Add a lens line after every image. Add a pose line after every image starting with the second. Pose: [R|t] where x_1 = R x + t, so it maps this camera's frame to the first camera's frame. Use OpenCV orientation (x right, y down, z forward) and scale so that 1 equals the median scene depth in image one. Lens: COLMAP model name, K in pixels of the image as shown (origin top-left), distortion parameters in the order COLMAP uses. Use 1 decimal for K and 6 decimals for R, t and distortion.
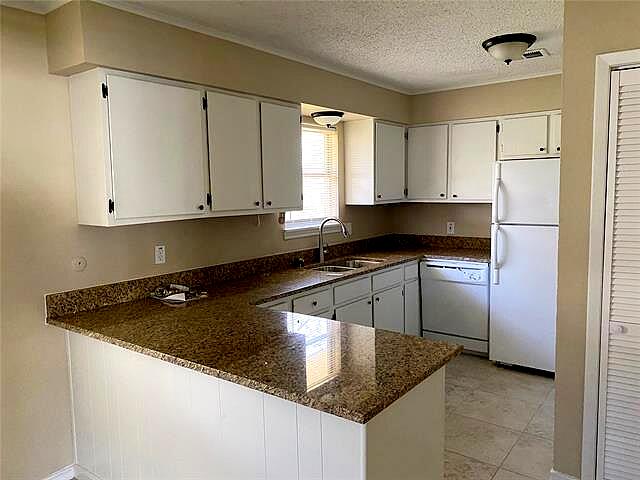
lens RADIAL K [[489.2, 0, 313.3], [0, 489.2, 236.2], [0, 0, 1]] dist [0.026450, -0.041295]
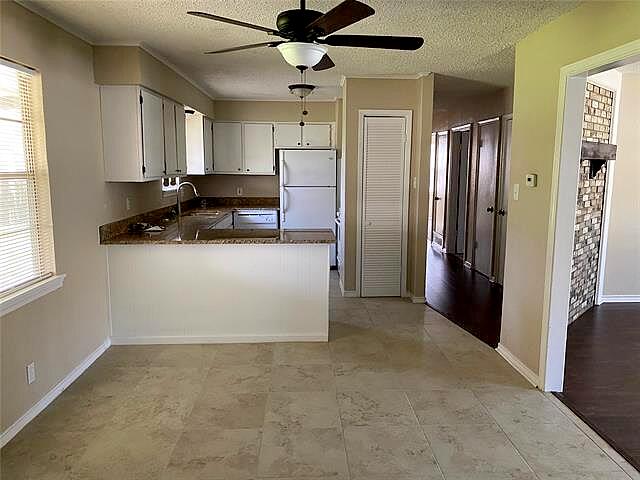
lens RADIAL K [[489.2, 0, 321.0], [0, 489.2, 238.1], [0, 0, 1]] dist [0.026450, -0.041295]
pose [[0.770384, -0.070082, 0.633717, -0.590613], [0.042180, 0.997365, 0.059021, 0.056709], [-0.636184, -0.018739, 0.771310, -0.387165]]
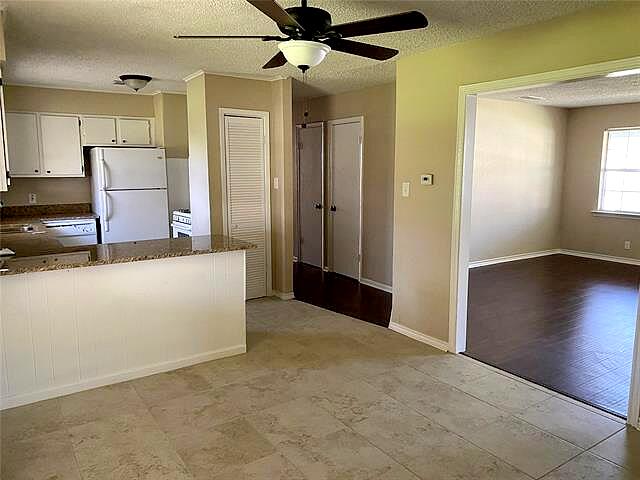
lens RADIAL K [[489.2, 0, 324.1], [0, 489.2, 237.0], [0, 0, 1]] dist [0.026450, -0.041295]
pose [[0.317235, -0.117665, 0.941019, -0.783199], [0.084115, 0.991853, 0.095665, 0.026785], [-0.944609, 0.048806, 0.324548, -0.091394]]
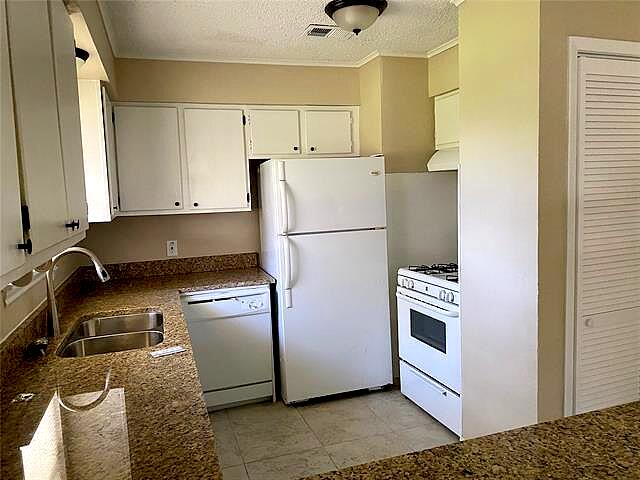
lens RADIAL K [[489.2, 0, 320.8], [0, 489.2, 238.1], [0, 0, 1]] dist [0.026450, -0.041295]
pose [[0.561355, -0.081754, 0.823527, -0.251685], [0.105777, 0.994035, 0.026579, -0.033657], [-0.820787, 0.072190, 0.566654, 0.467141]]
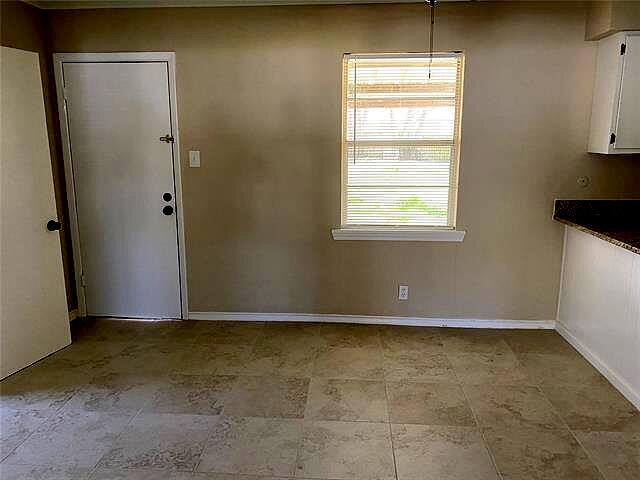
lens RADIAL K [[489.2, 0, 321.6], [0, 489.2, 234.3], [0, 0, 1]] dist [0.026450, -0.041295]
pose [[0.540692, 0.178316, -0.822105, 0.175643], [-0.088338, 0.983908, 0.155312, 0.033067], [0.836570, -0.011353, 0.547743, -0.227419]]
